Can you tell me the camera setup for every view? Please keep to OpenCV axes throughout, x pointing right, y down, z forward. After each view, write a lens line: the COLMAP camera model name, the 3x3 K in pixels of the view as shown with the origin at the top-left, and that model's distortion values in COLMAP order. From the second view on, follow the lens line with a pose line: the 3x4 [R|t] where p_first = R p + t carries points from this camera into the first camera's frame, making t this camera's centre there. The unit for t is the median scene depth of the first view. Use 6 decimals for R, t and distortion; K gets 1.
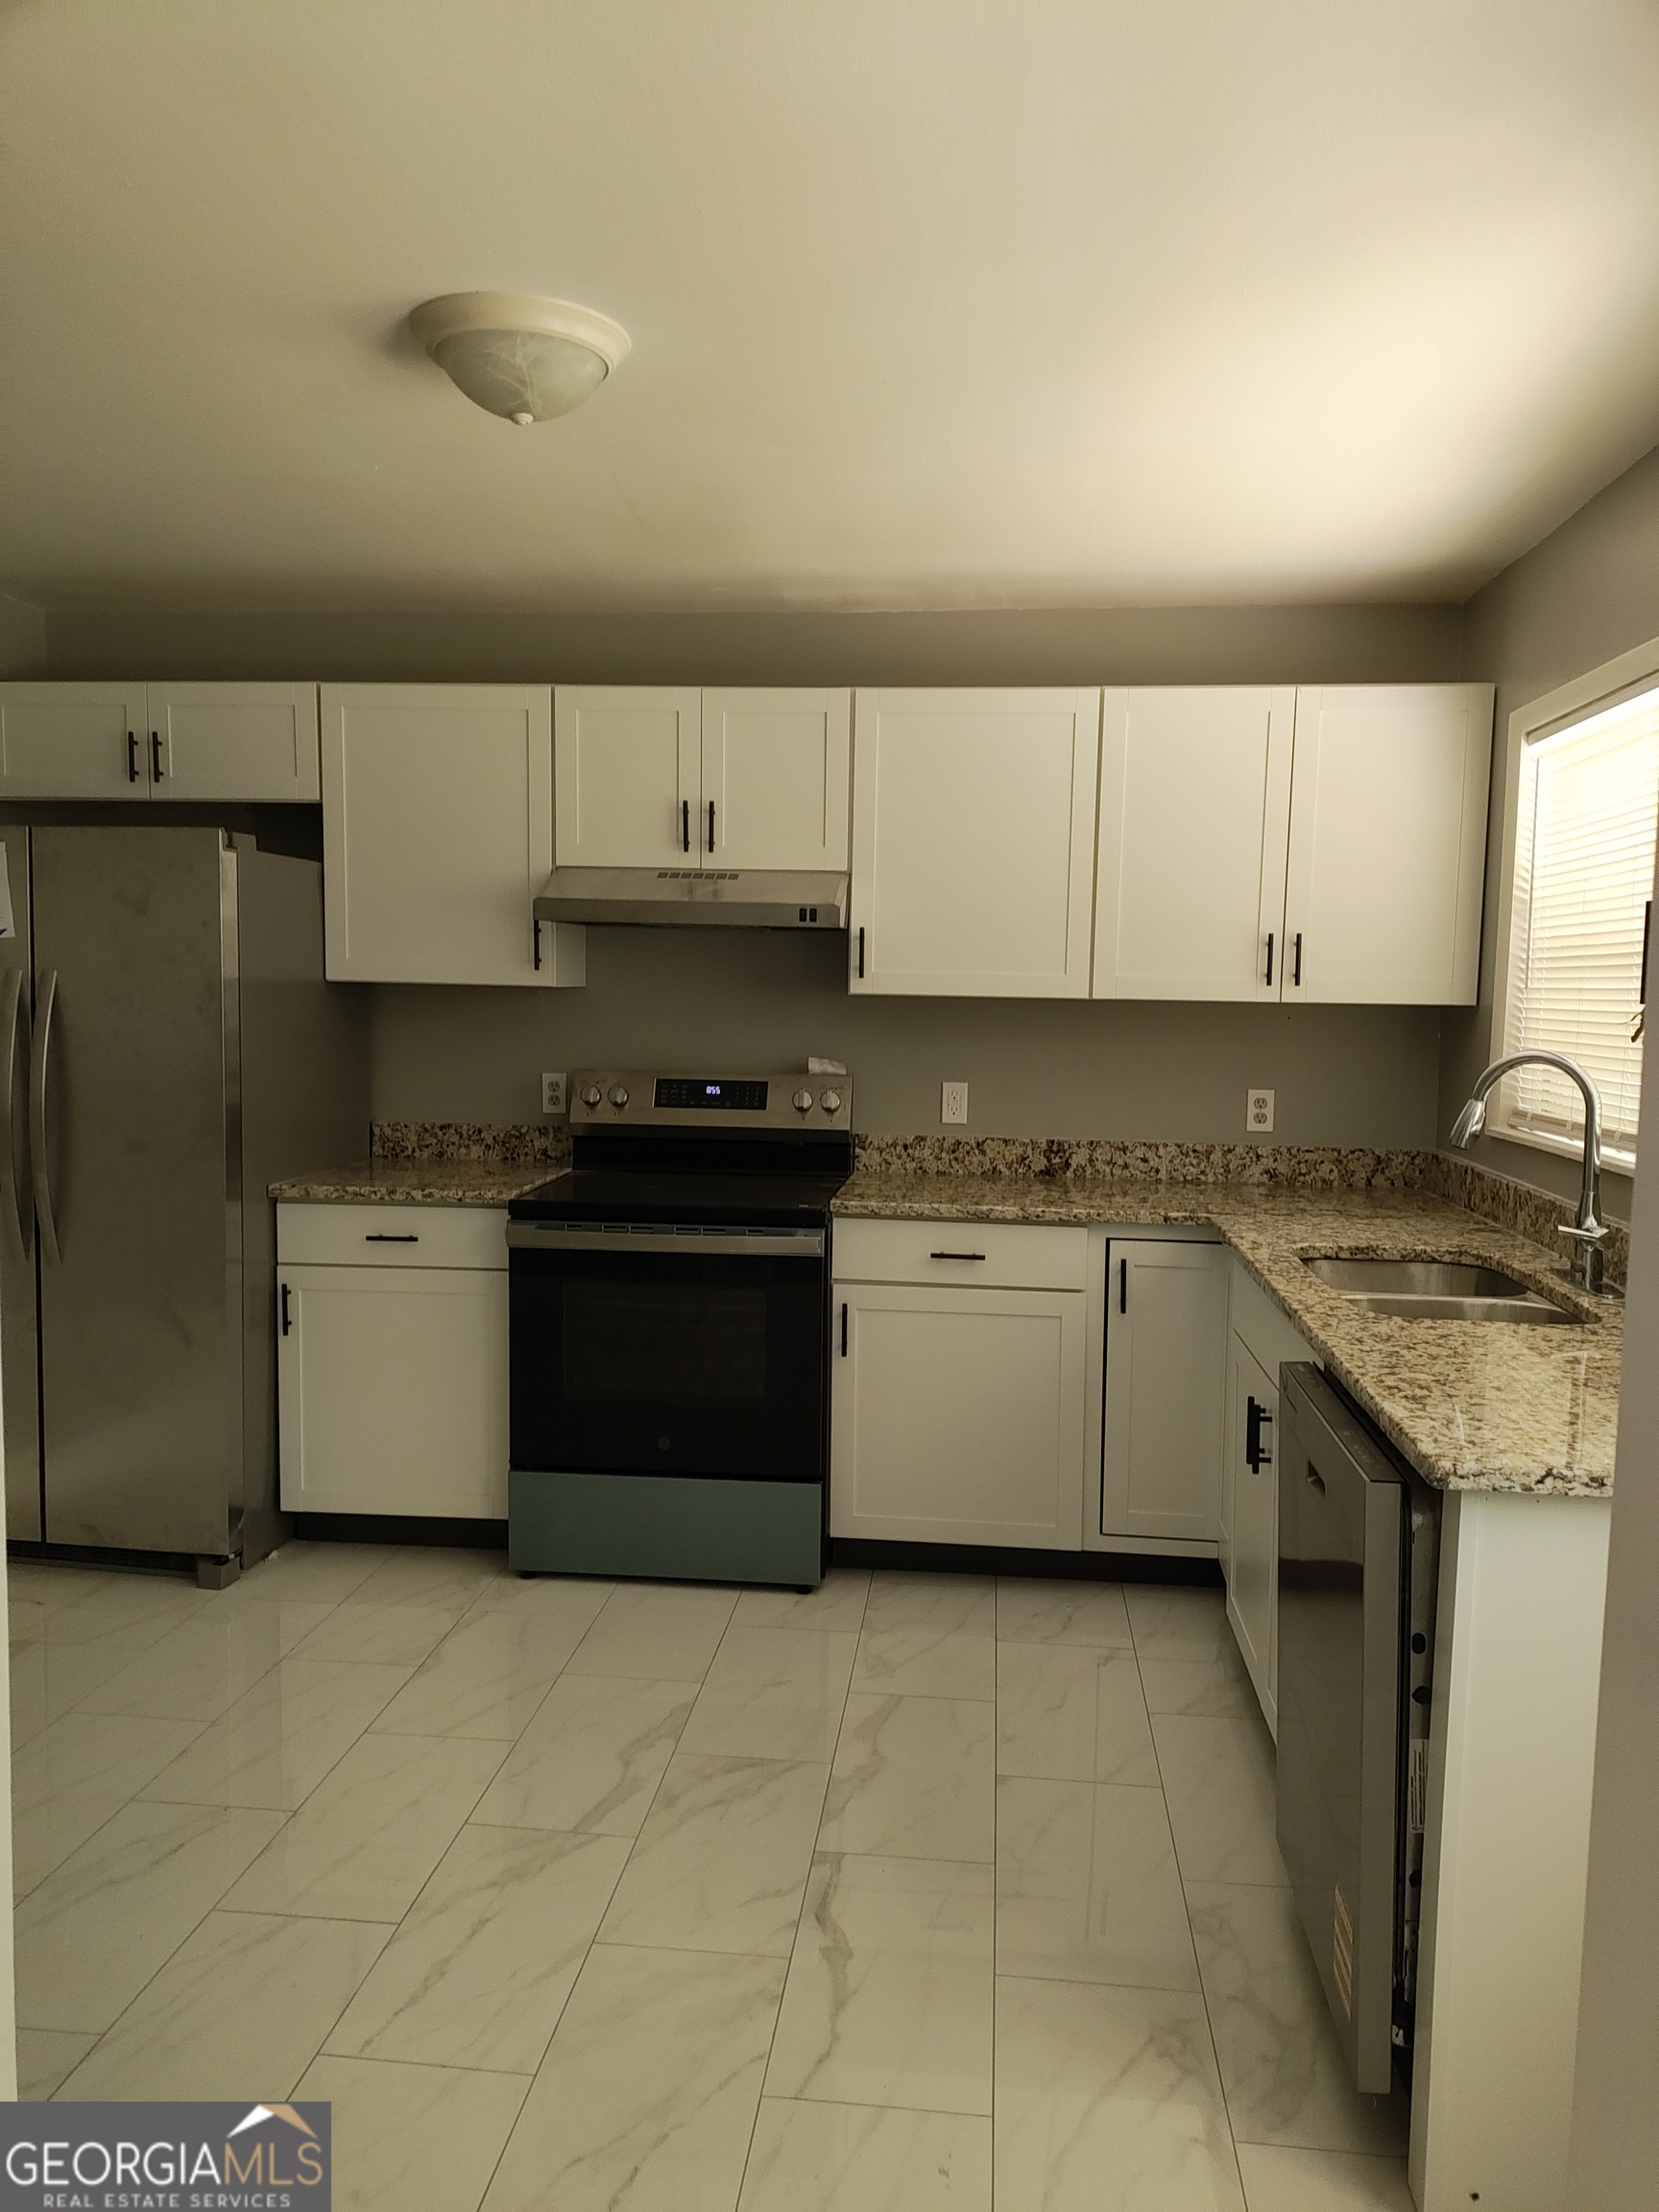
lens RADIAL K [[1603.4, 0, 822.7], [0, 1603.4, 1113.0], [0, 0, 1]] dist [0.044421, -0.046269]
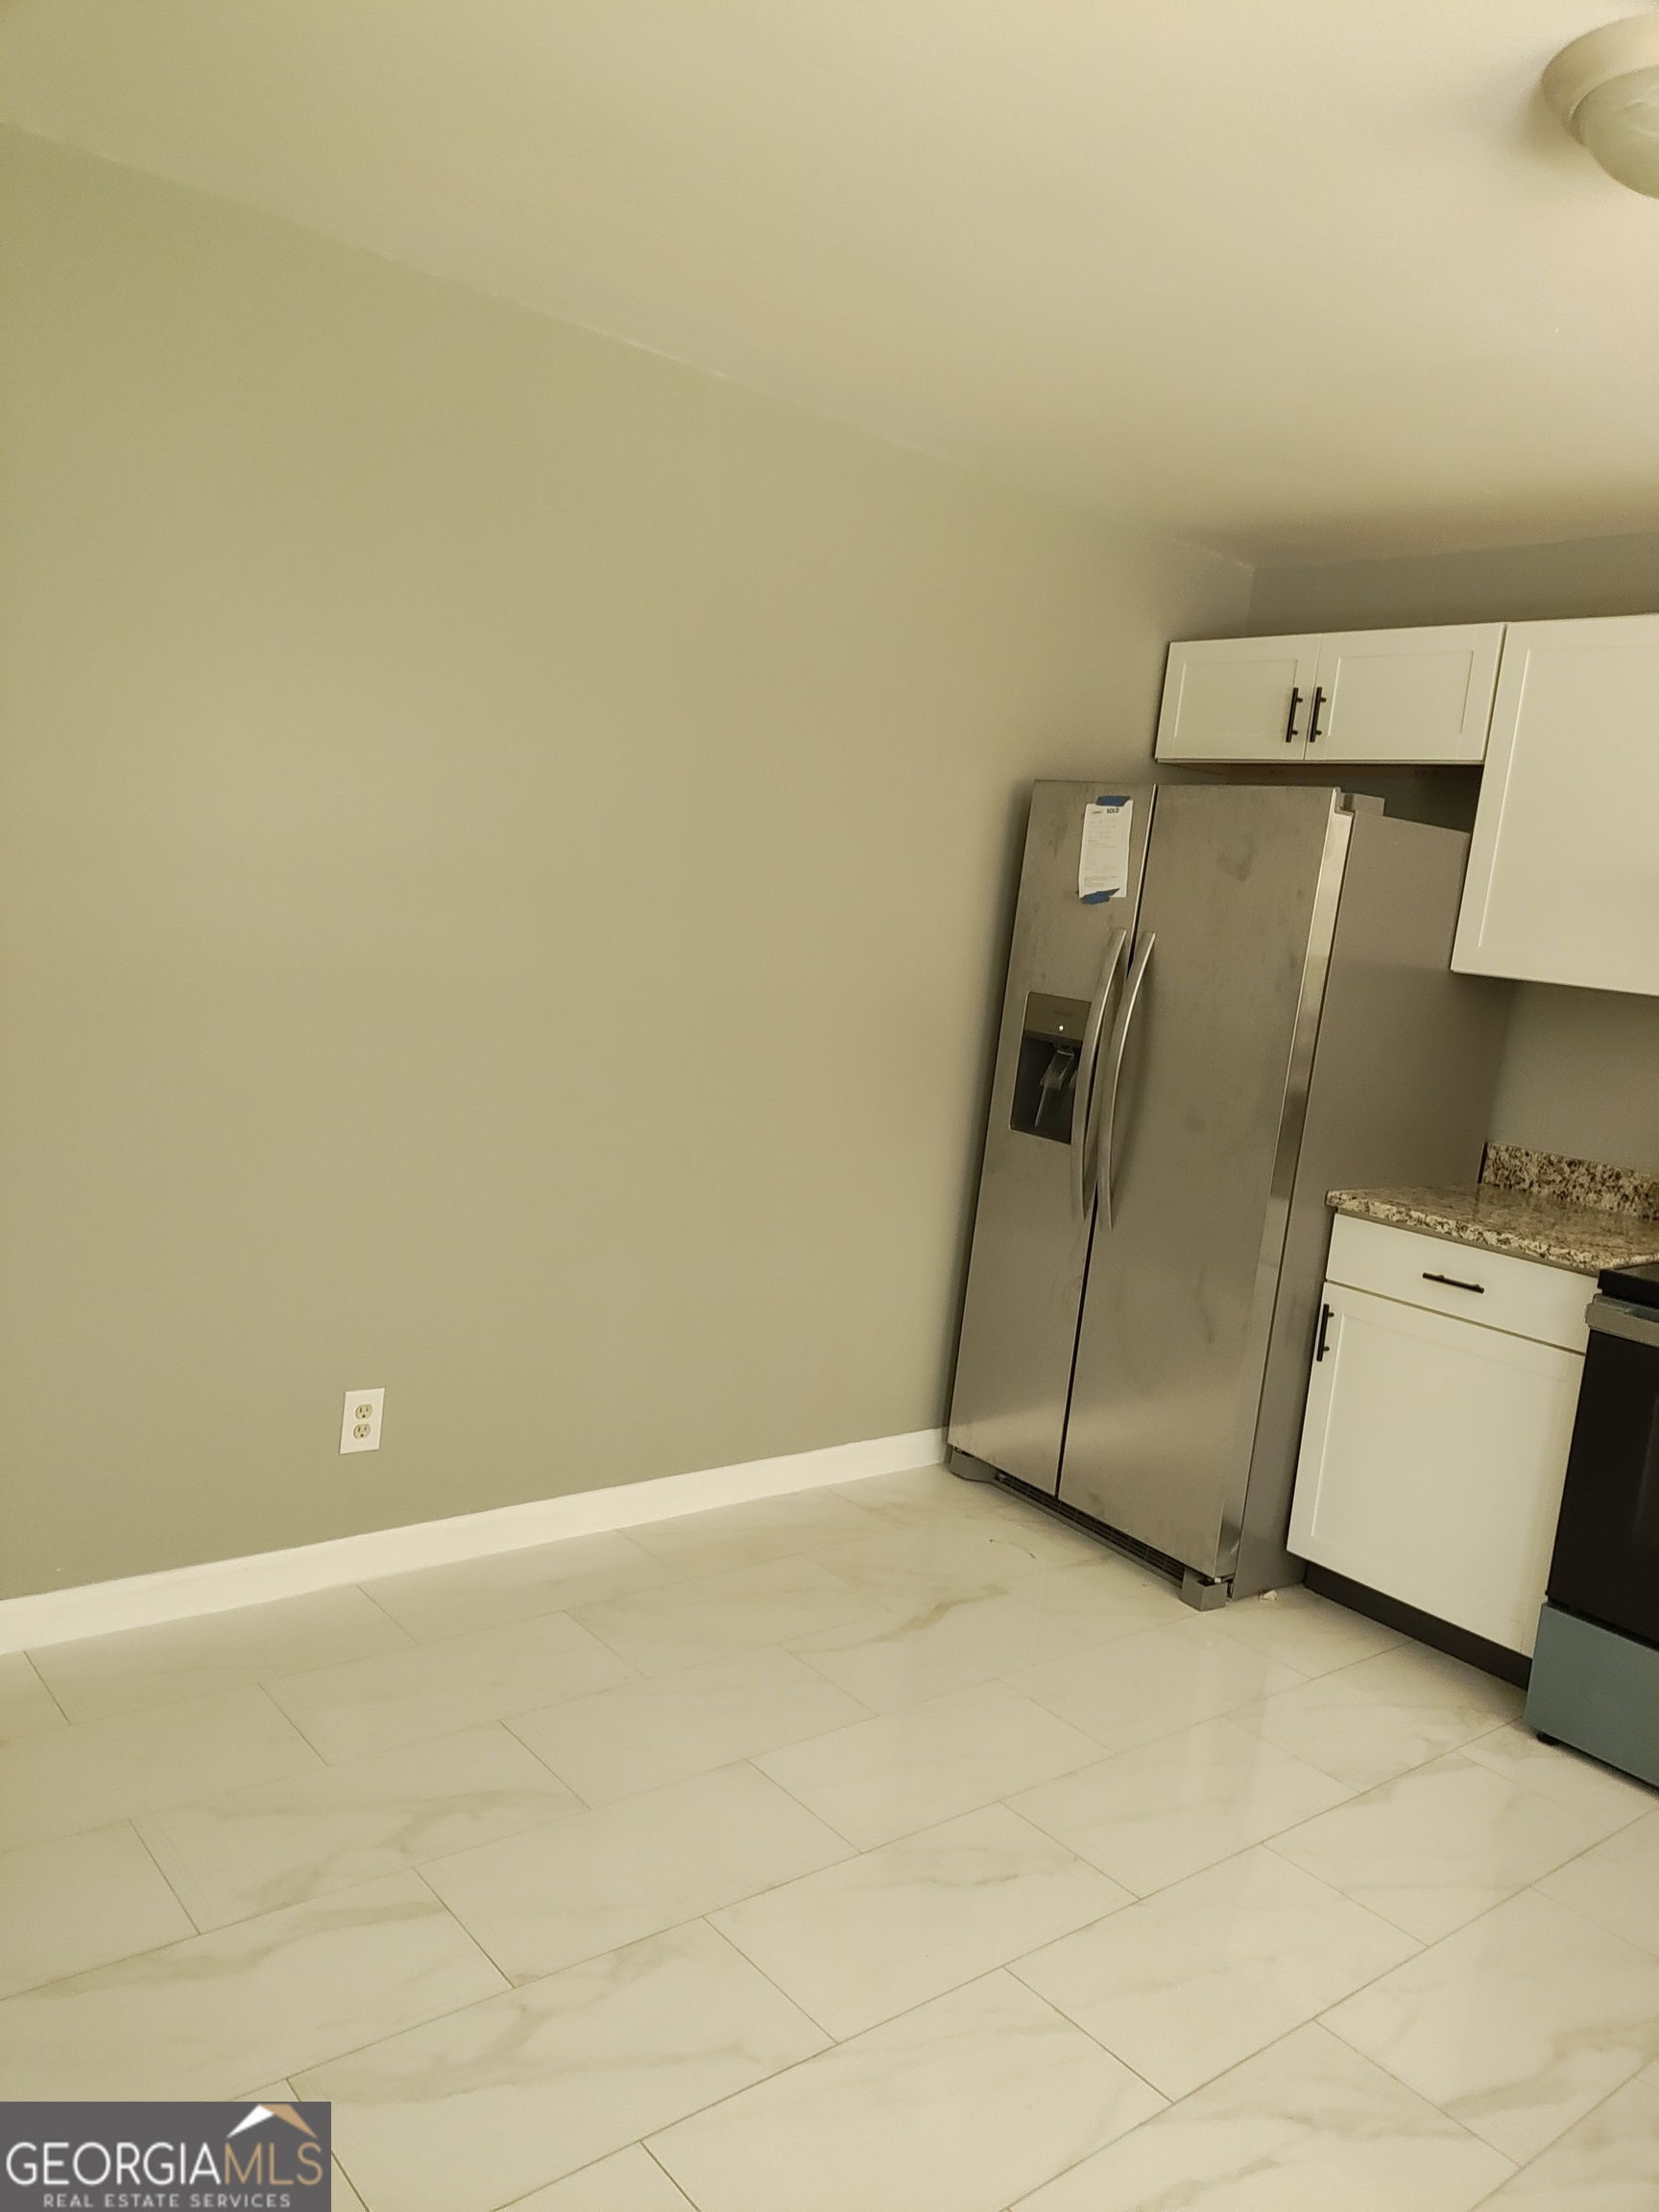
lens RADIAL K [[1603.4, 0, 822.7], [0, 1603.4, 1113.0], [0, 0, 1]] dist [0.044421, -0.046269]
pose [[0.708527, 0.157217, -0.687948, 0.063553], [-0.154268, 0.985795, 0.066402, -0.014004], [0.688616, 0.059080, 0.722716, 0.162384]]
